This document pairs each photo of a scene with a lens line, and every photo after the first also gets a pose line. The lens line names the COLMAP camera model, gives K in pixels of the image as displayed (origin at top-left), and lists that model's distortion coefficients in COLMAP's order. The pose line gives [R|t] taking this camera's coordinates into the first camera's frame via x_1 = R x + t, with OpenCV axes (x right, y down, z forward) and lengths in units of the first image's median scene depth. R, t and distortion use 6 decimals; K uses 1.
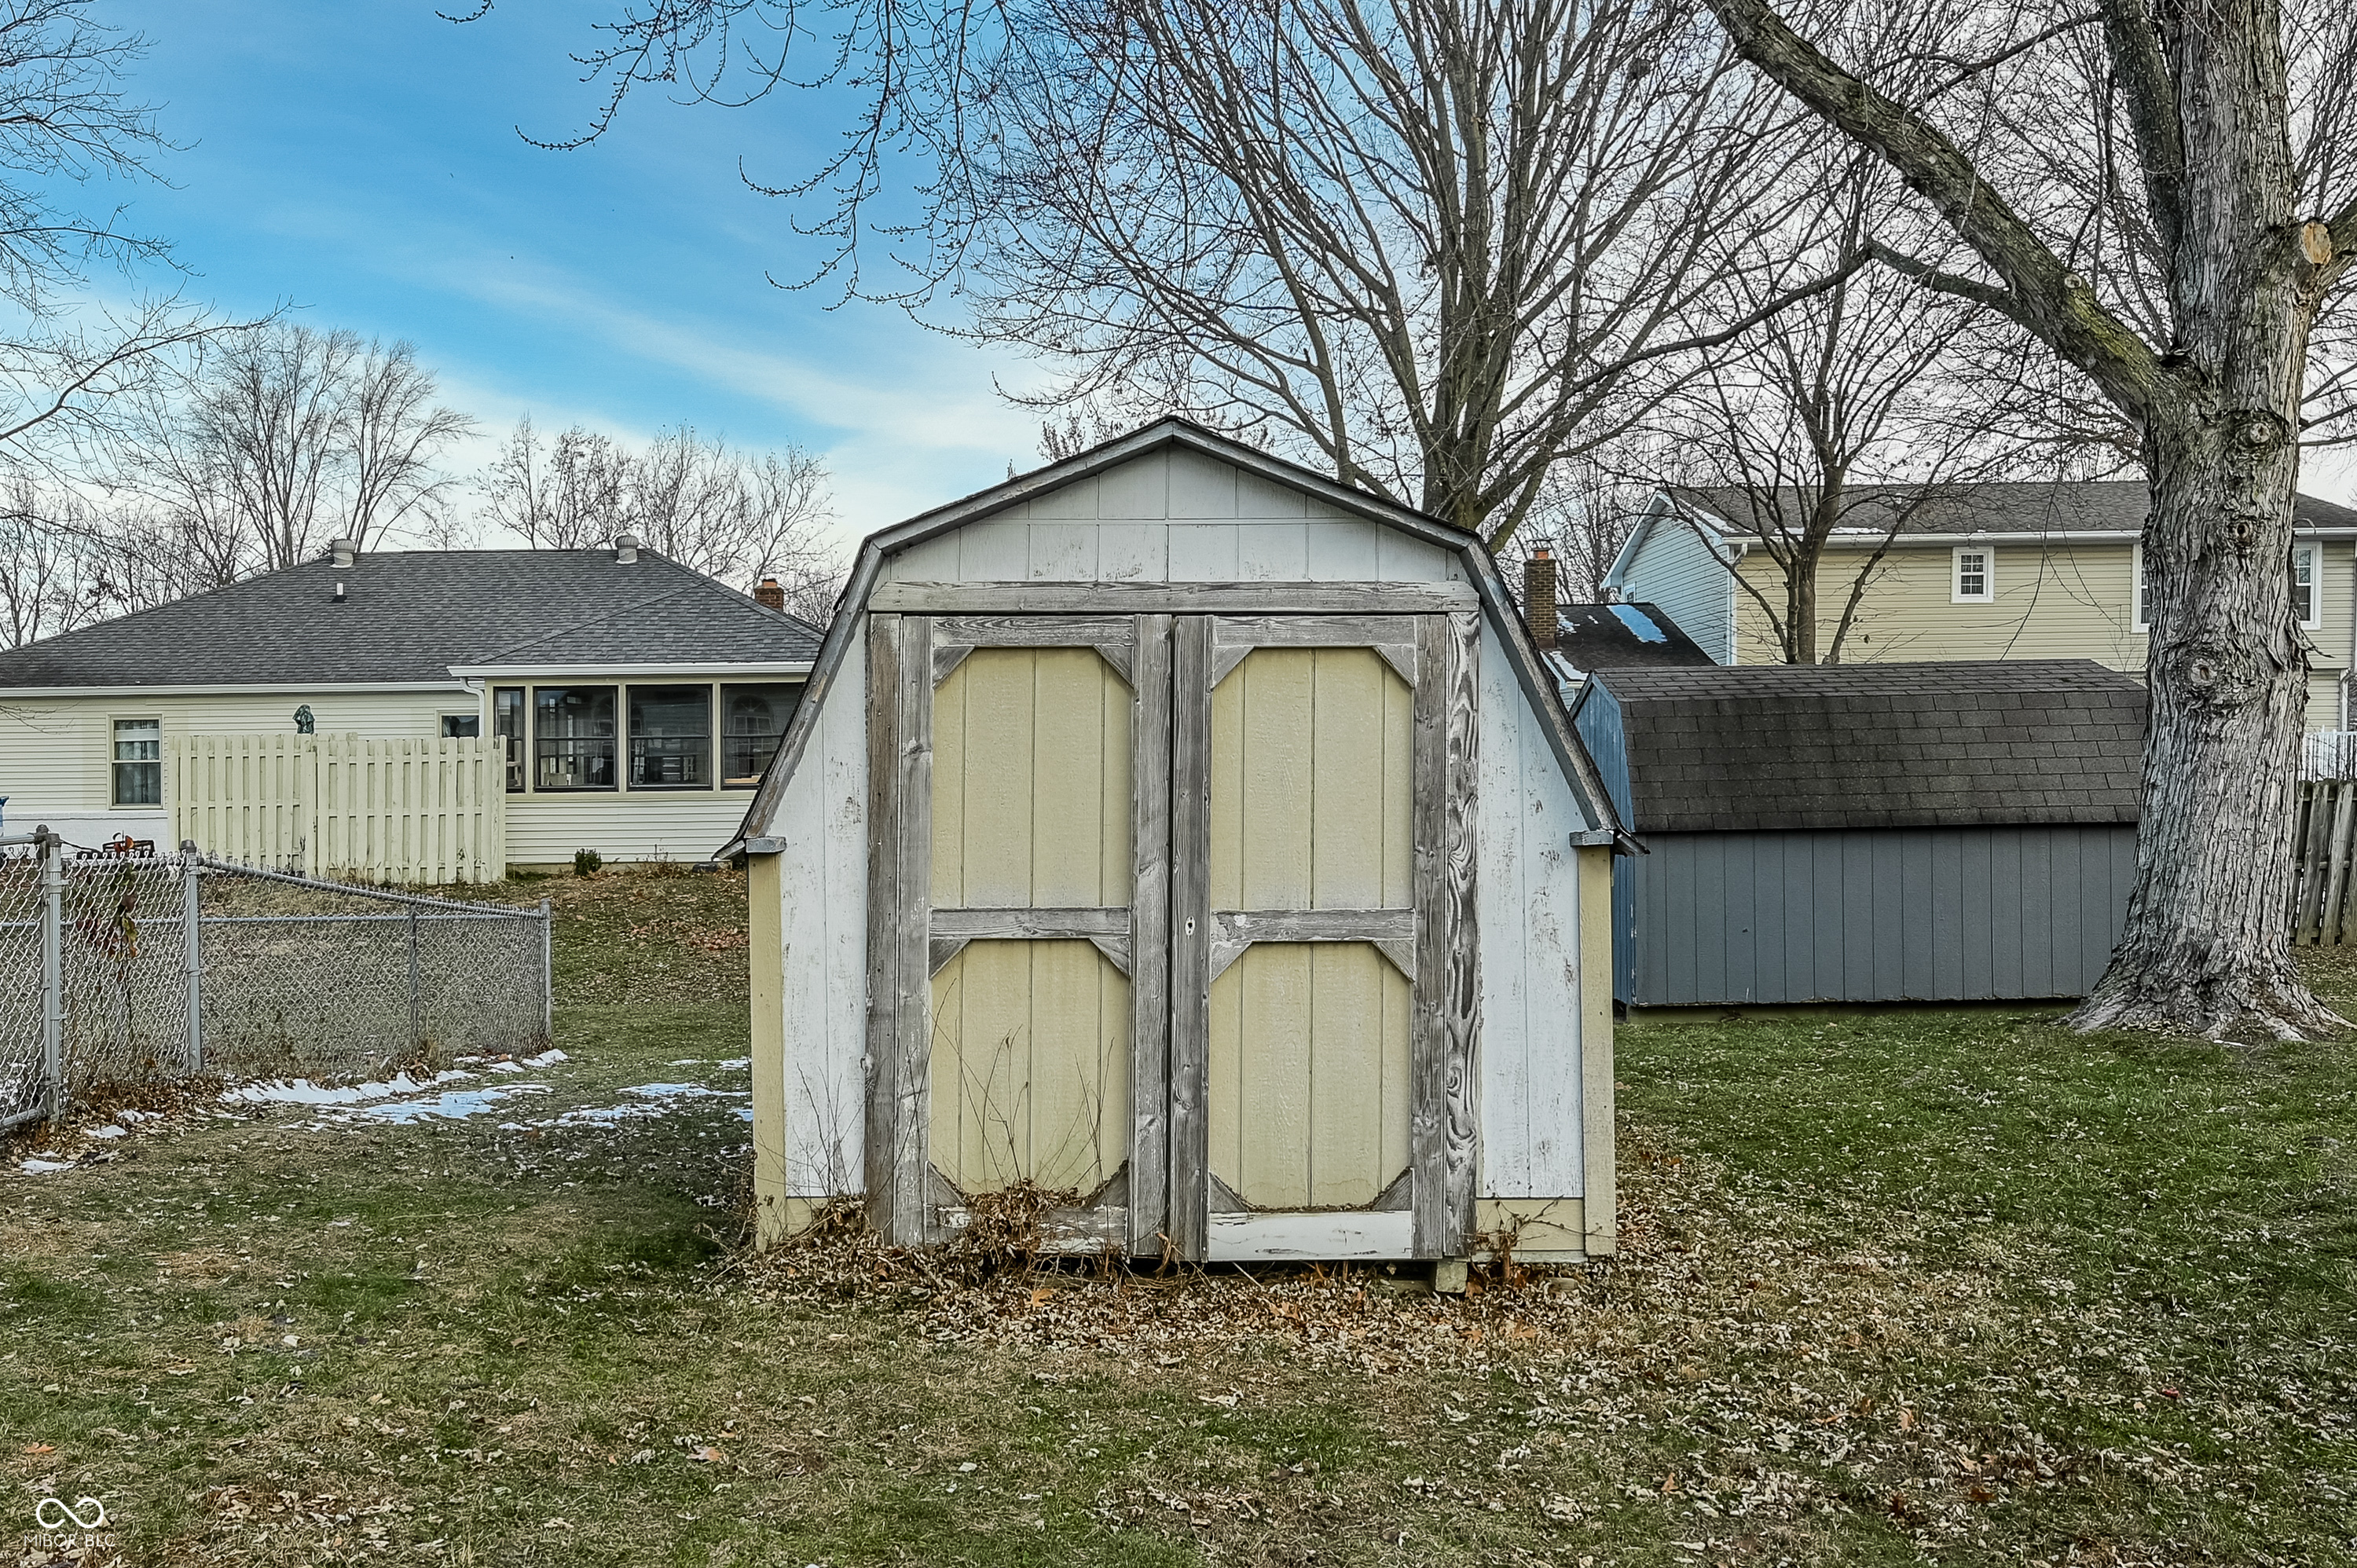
lens RADIAL K [[1922.0, 0, 1041.1], [0, 1922.0, 784.4], [0, 0, 1]] dist [0.002836, 0.002547]
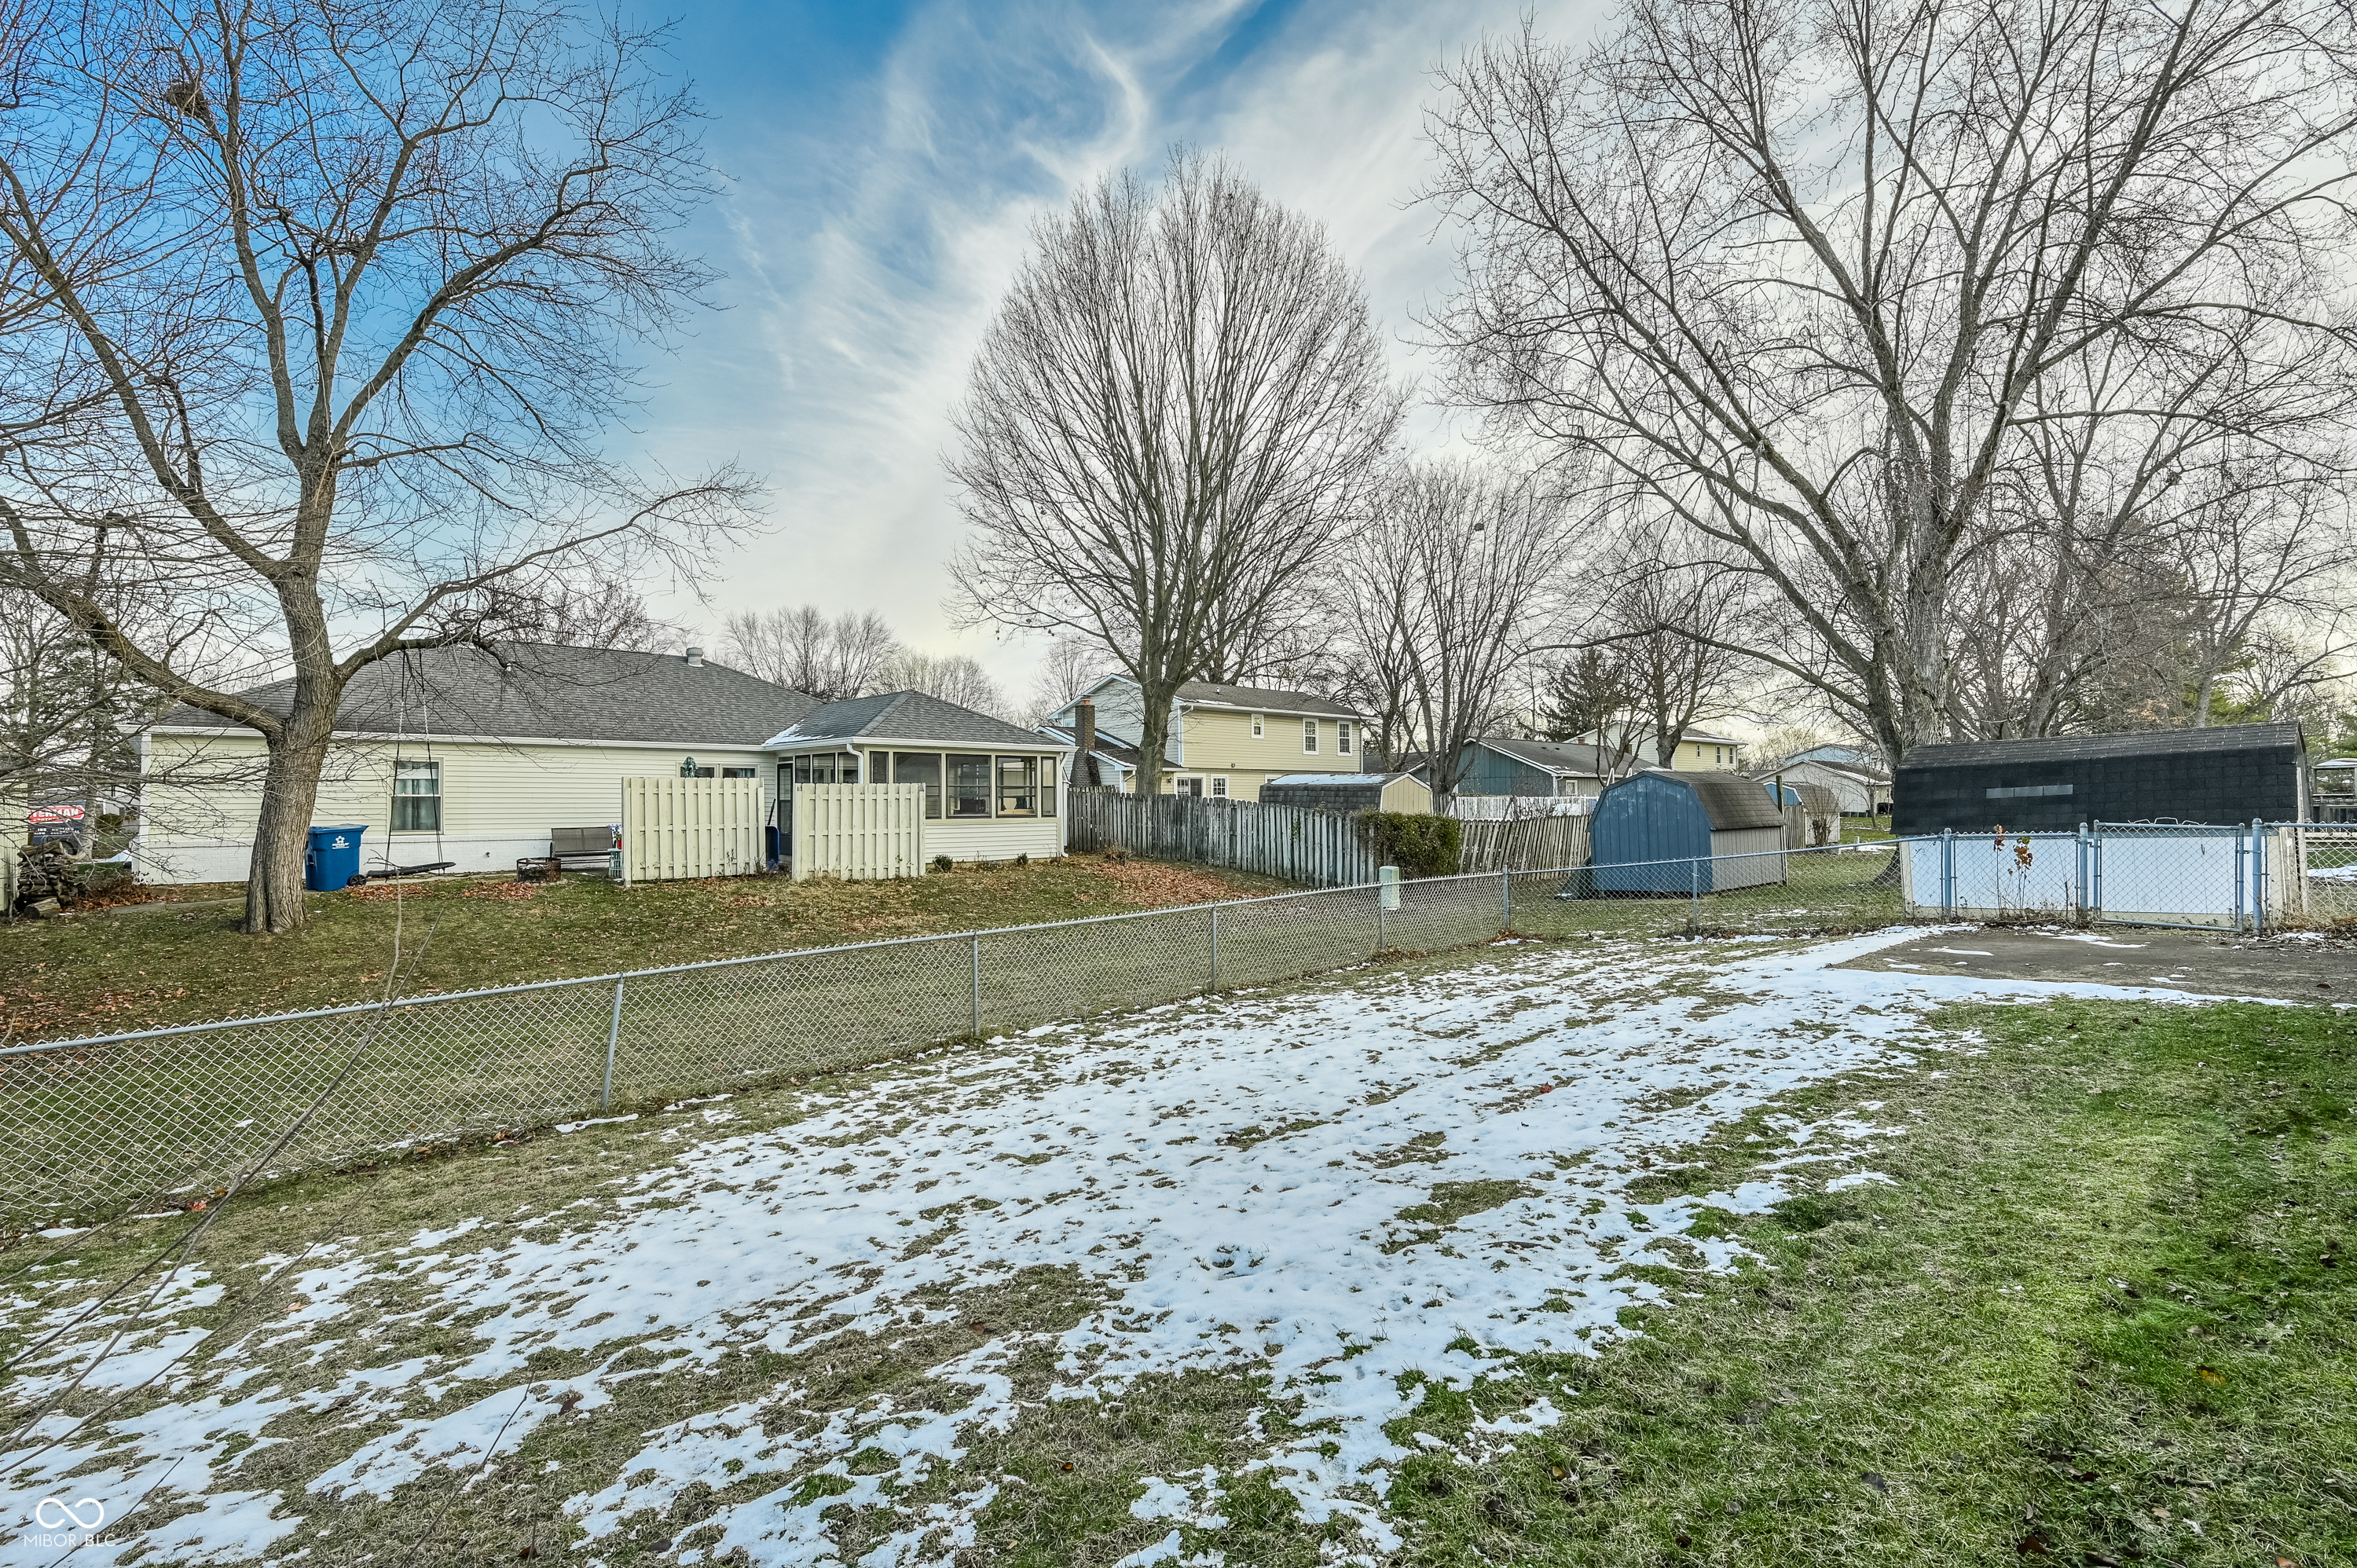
lens RADIAL K [[1078.8, 0, 1184.5], [0, 1078.8, 767.1], [0, 0, 1]] dist [0.000615, 0.000087]
pose [[0.736685, 0.033375, 0.675412, -0.662691], [0.002608, 0.998634, -0.052190, 0.007885], [-0.676231, 0.040209, 0.735592, 0.190402]]
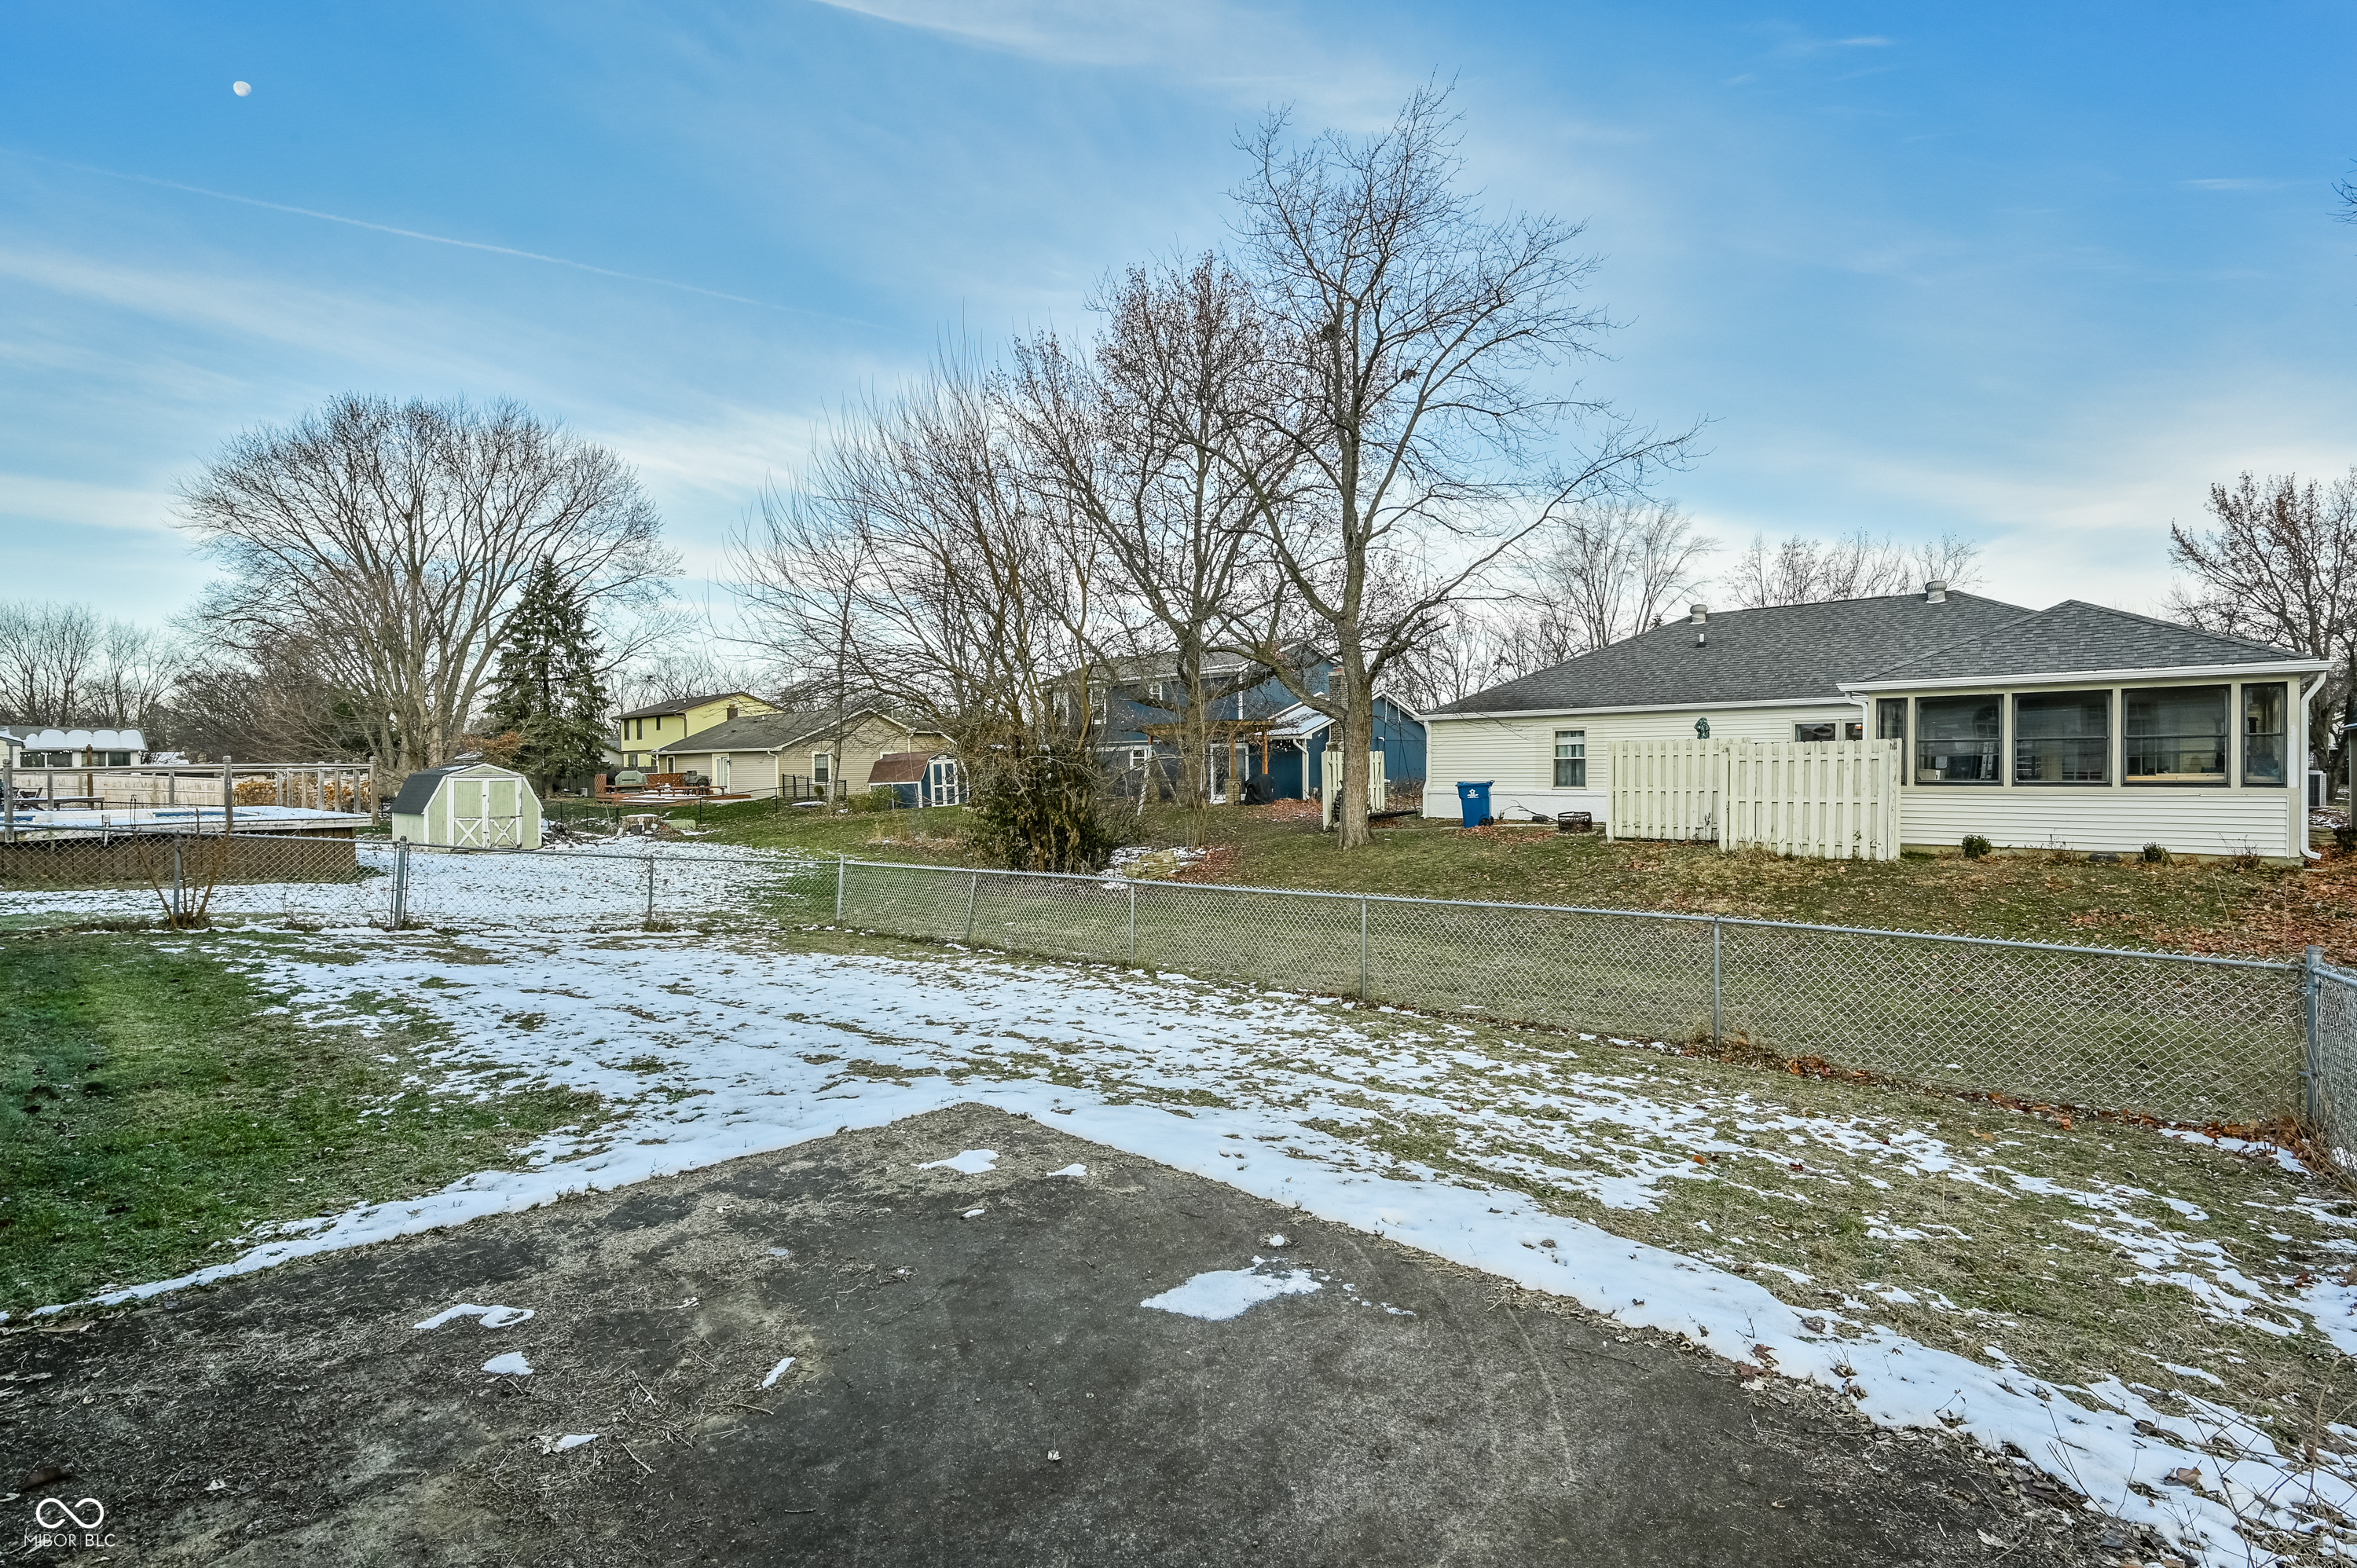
lens RADIAL K [[1078.8, 0, 1184.5], [0, 1078.8, 767.1], [0, 0, 1]] dist [0.000615, 0.000087]
pose [[0.750126, 0.008447, -0.661241, -0.155712], [-0.009670, 0.999952, 0.001804, -0.004001], [0.661225, 0.005041, 0.750171, 0.184143]]
